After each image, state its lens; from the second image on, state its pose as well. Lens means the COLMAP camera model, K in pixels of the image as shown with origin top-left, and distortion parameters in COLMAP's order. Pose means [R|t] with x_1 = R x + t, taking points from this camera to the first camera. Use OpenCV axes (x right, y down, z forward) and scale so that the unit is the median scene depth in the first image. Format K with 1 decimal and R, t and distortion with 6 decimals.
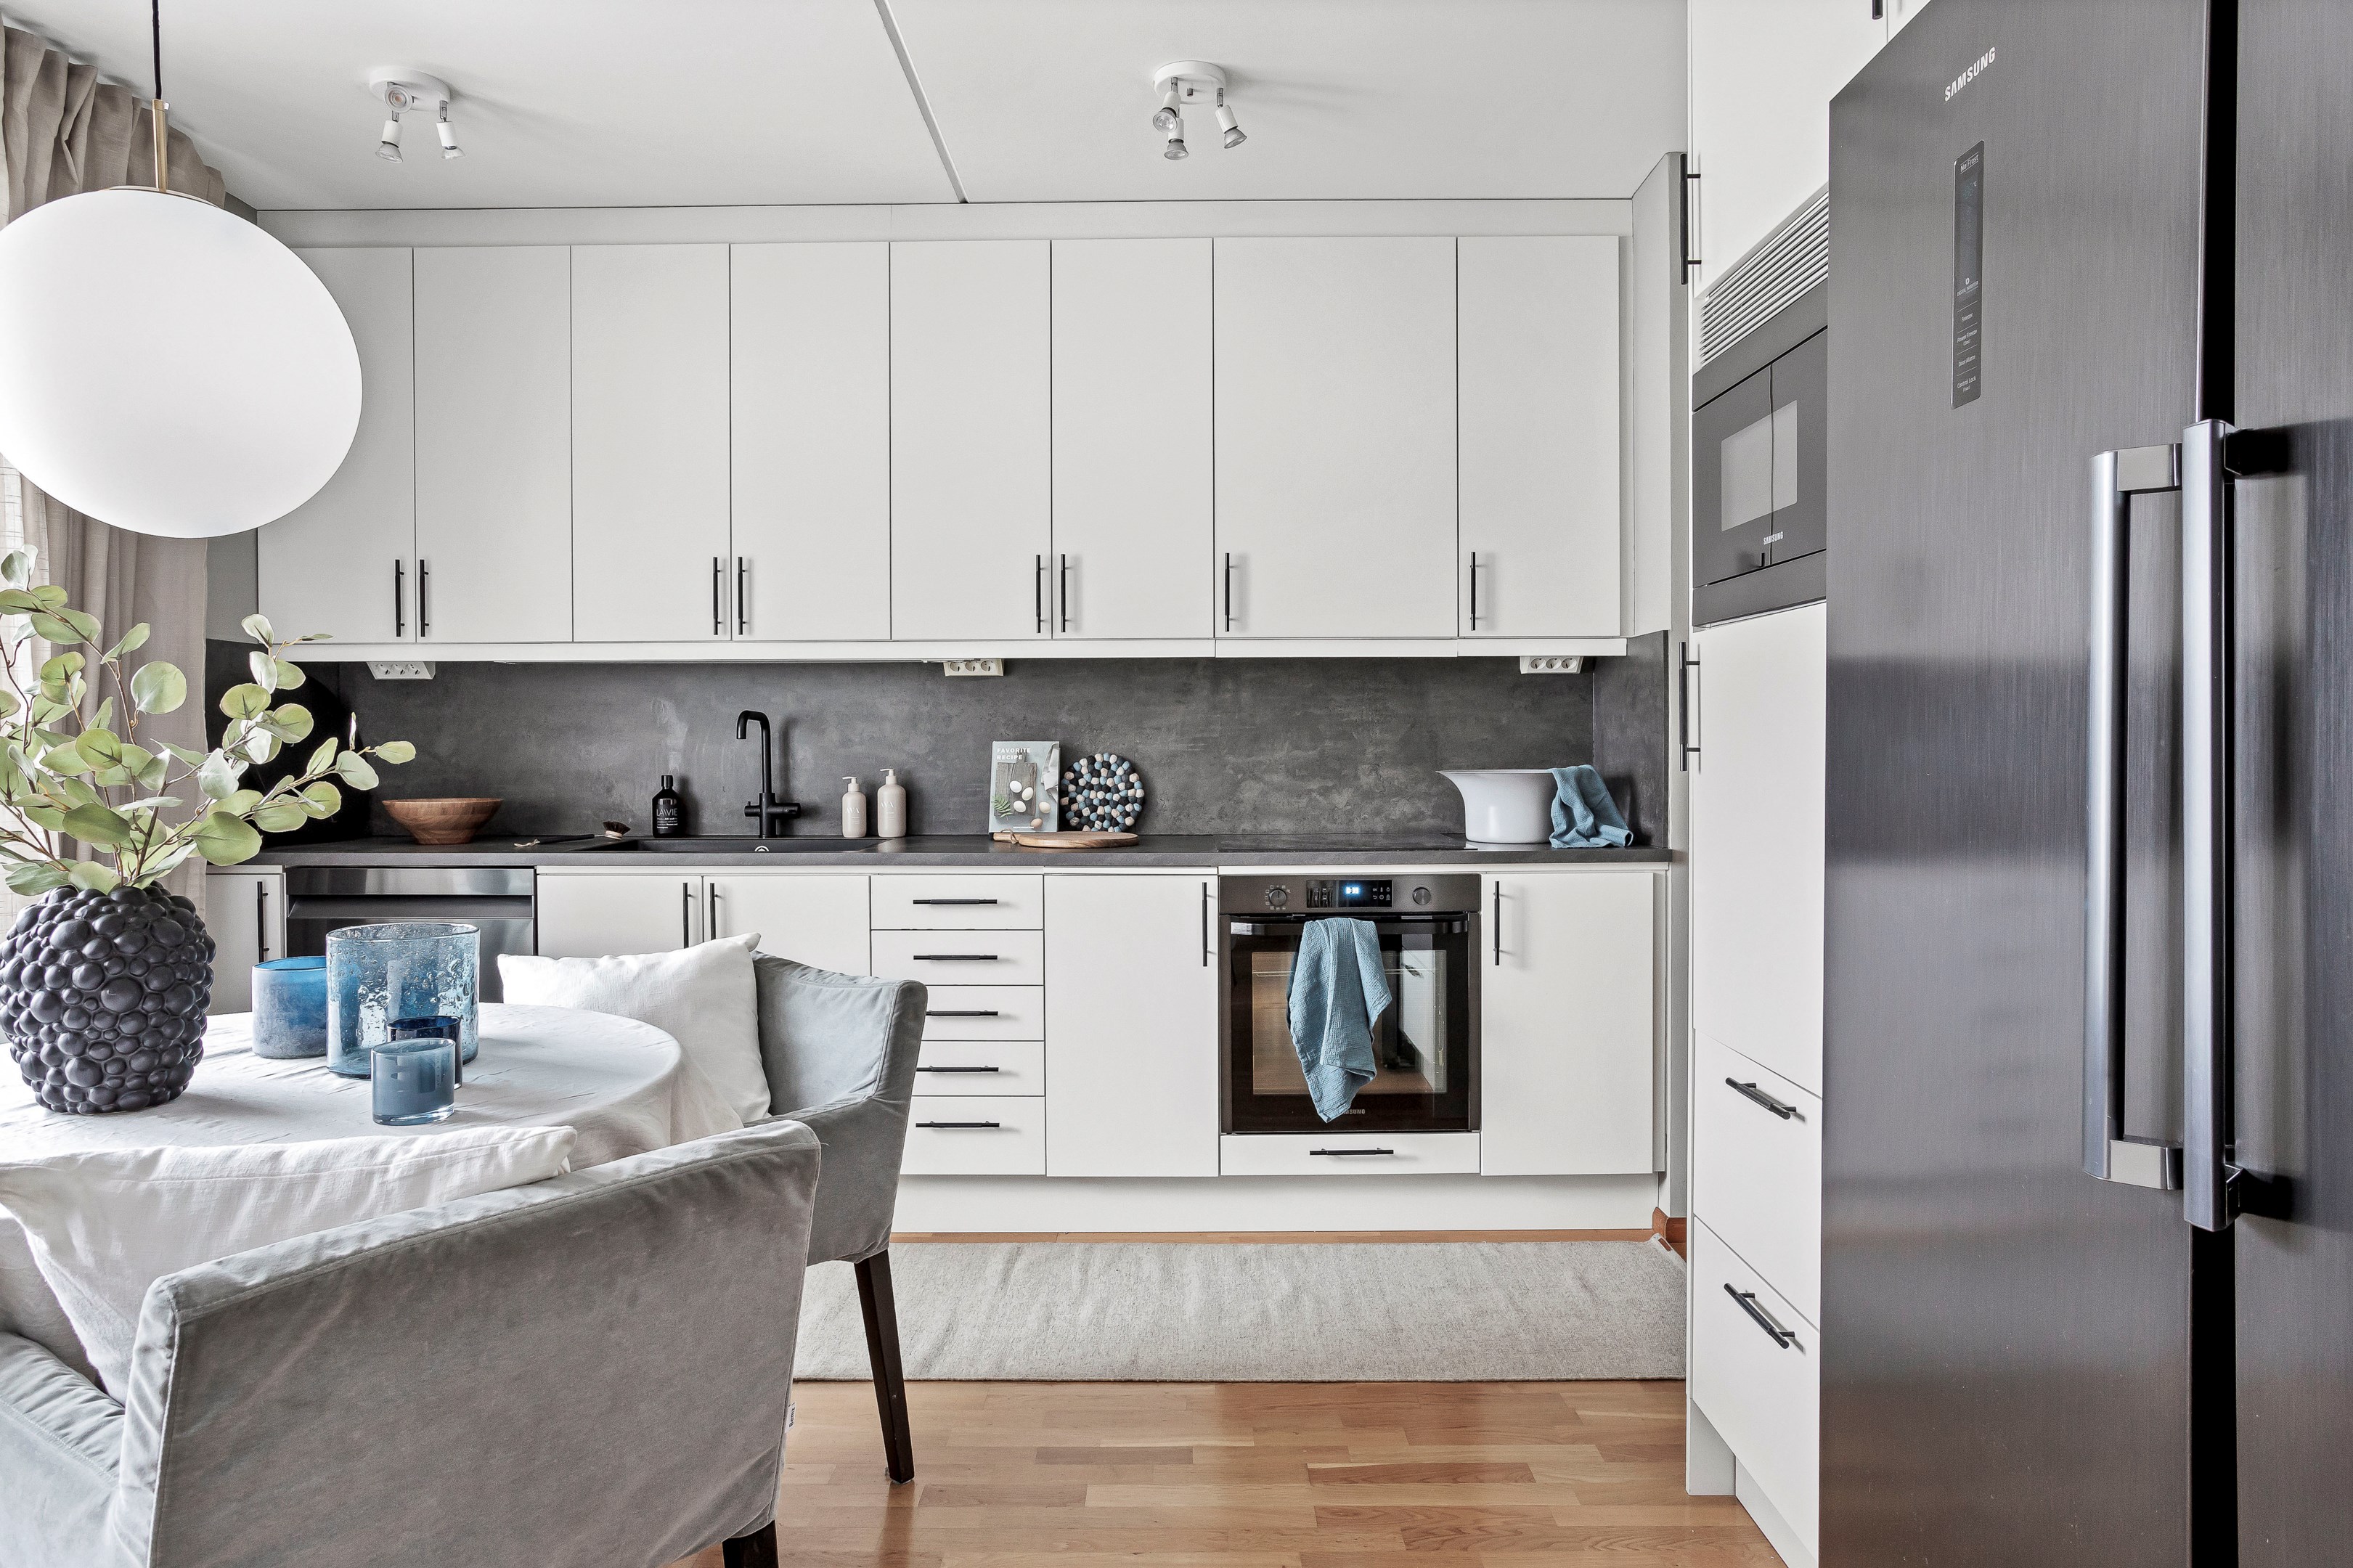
lens RADIAL K [[1482.2, 0, 1177.1], [0, 1482.2, 767.9], [0, 0, 1]] dist [0.000595, 0.005742]
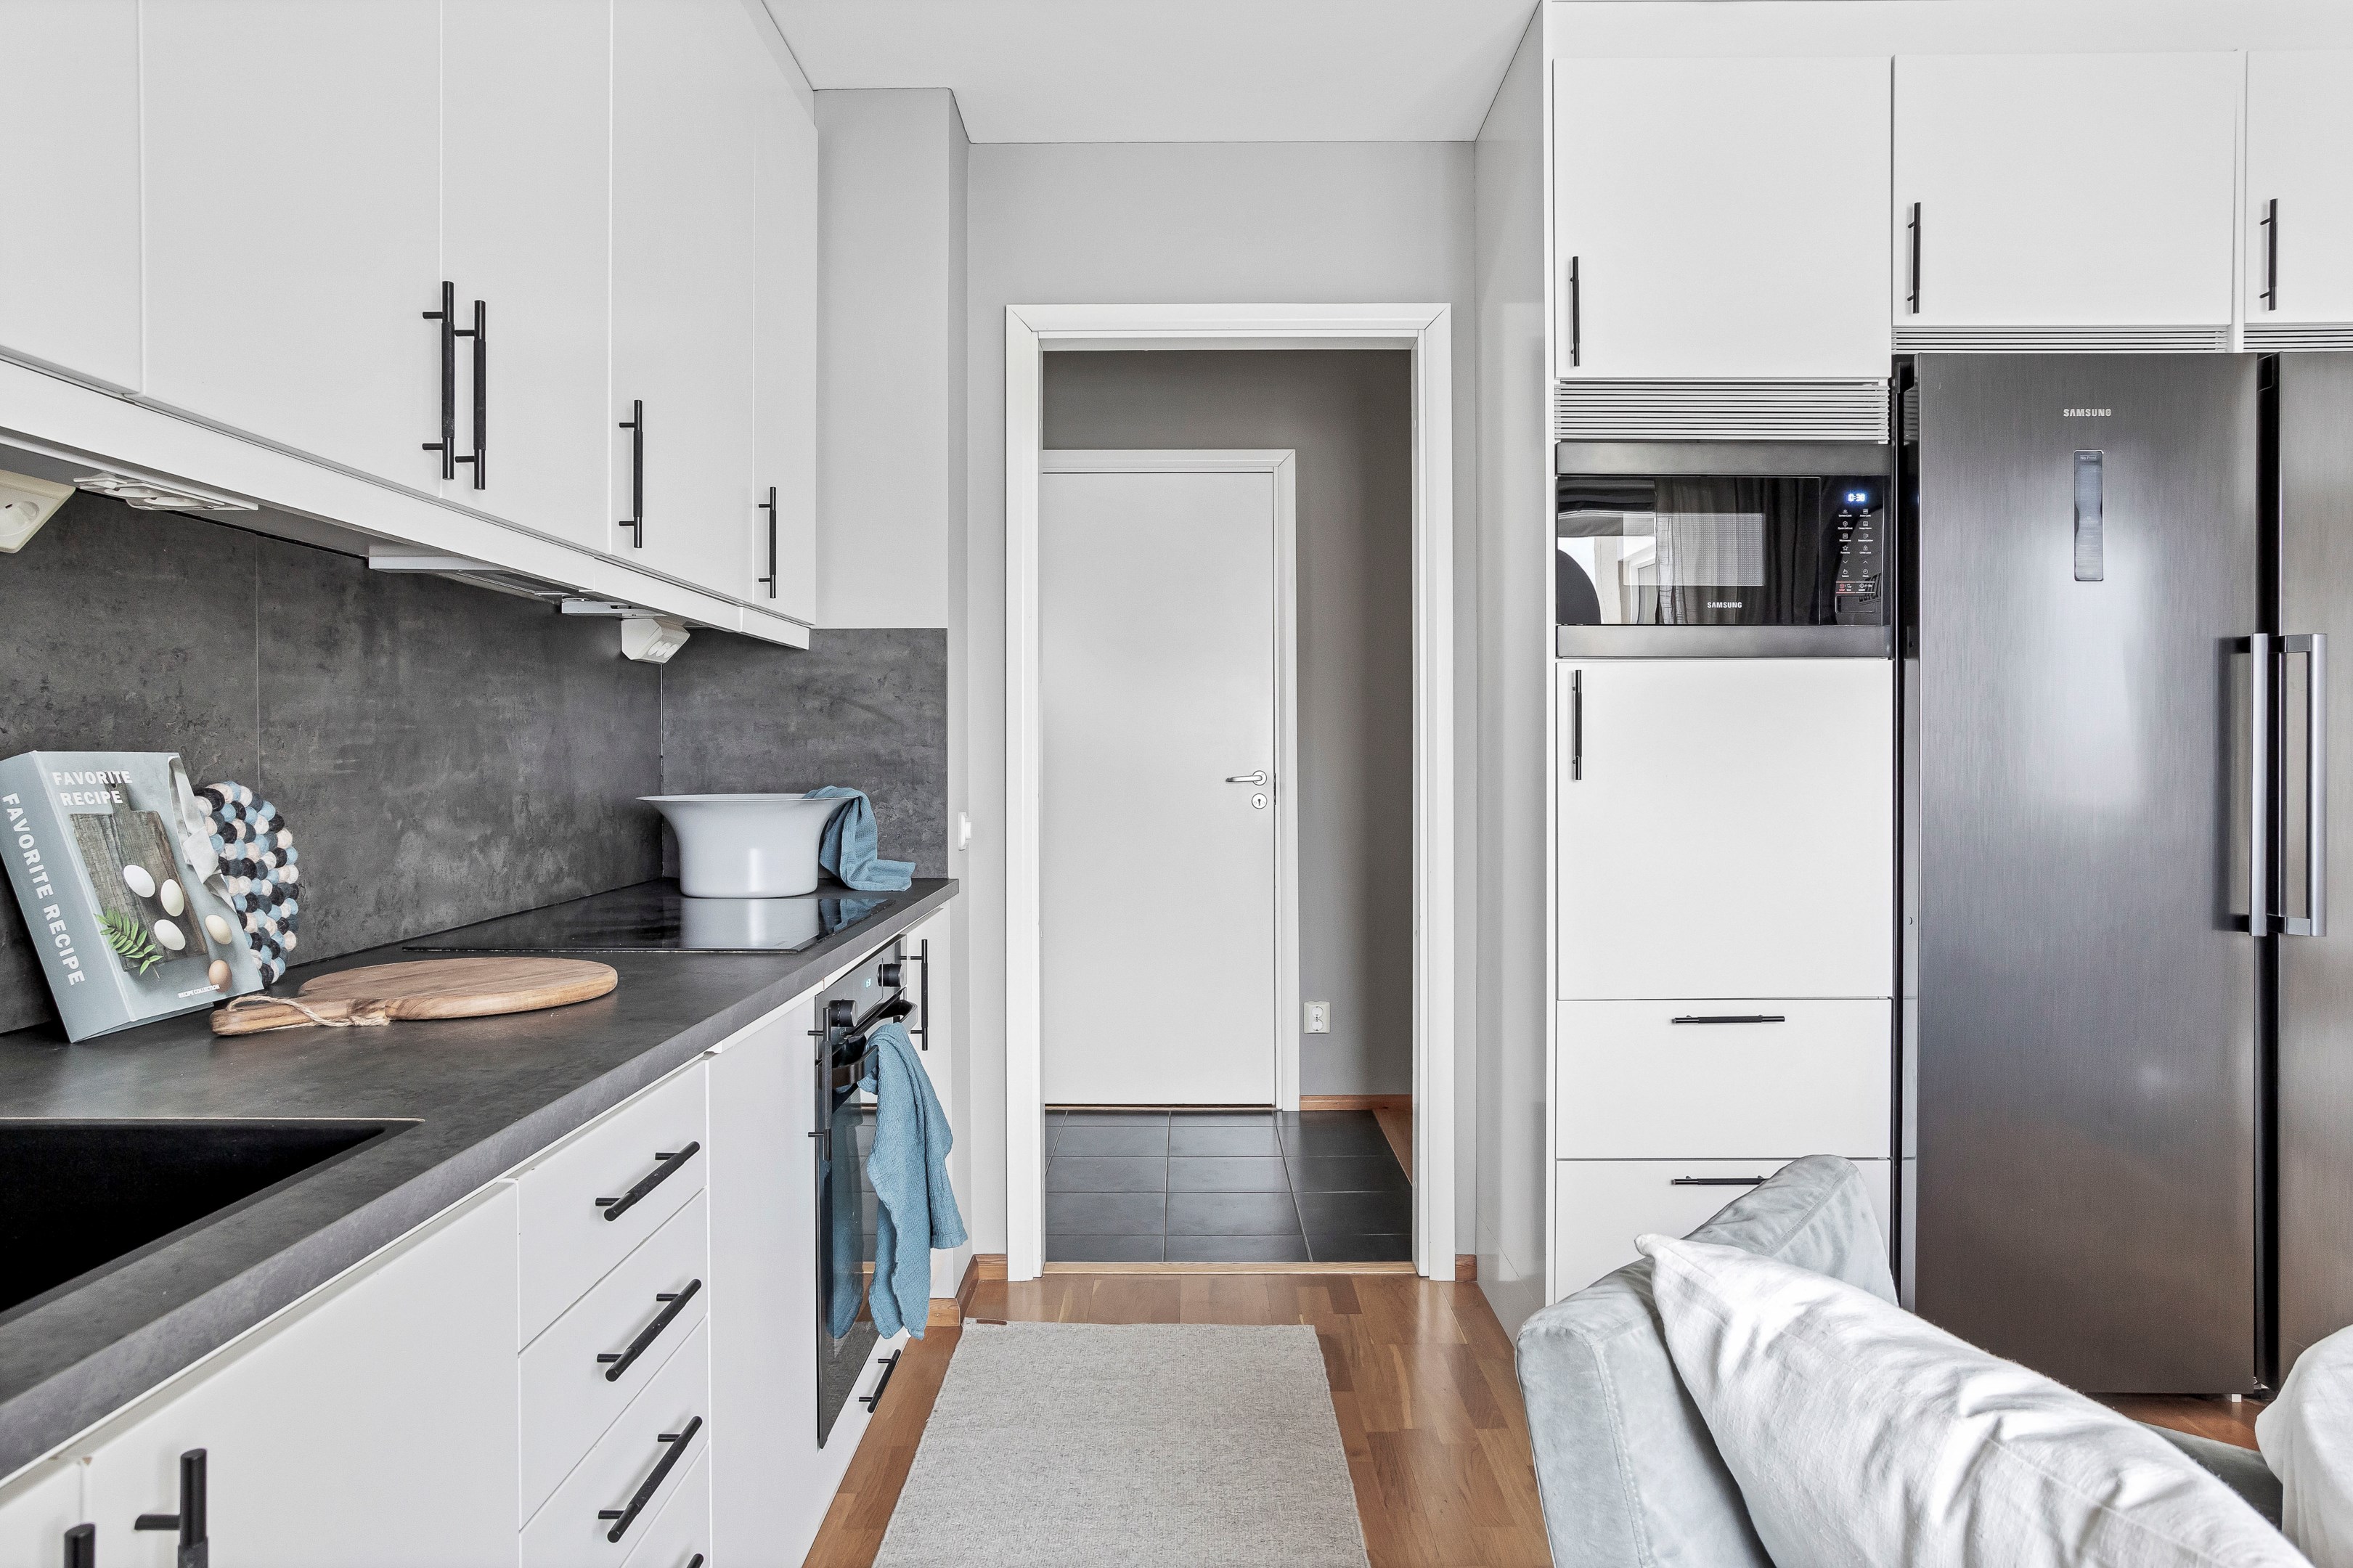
lens RADIAL K [[1482.2, 0, 1179.5], [0, 1482.2, 780.2], [0, 0, 1]] dist [0.000595, 0.005742]
pose [[-0.022528, -0.015208, 0.999631, -0.462719], [0.015172, 0.999764, 0.015552, -0.012995], [-0.999631, 0.015517, -0.022292, 0.751675]]
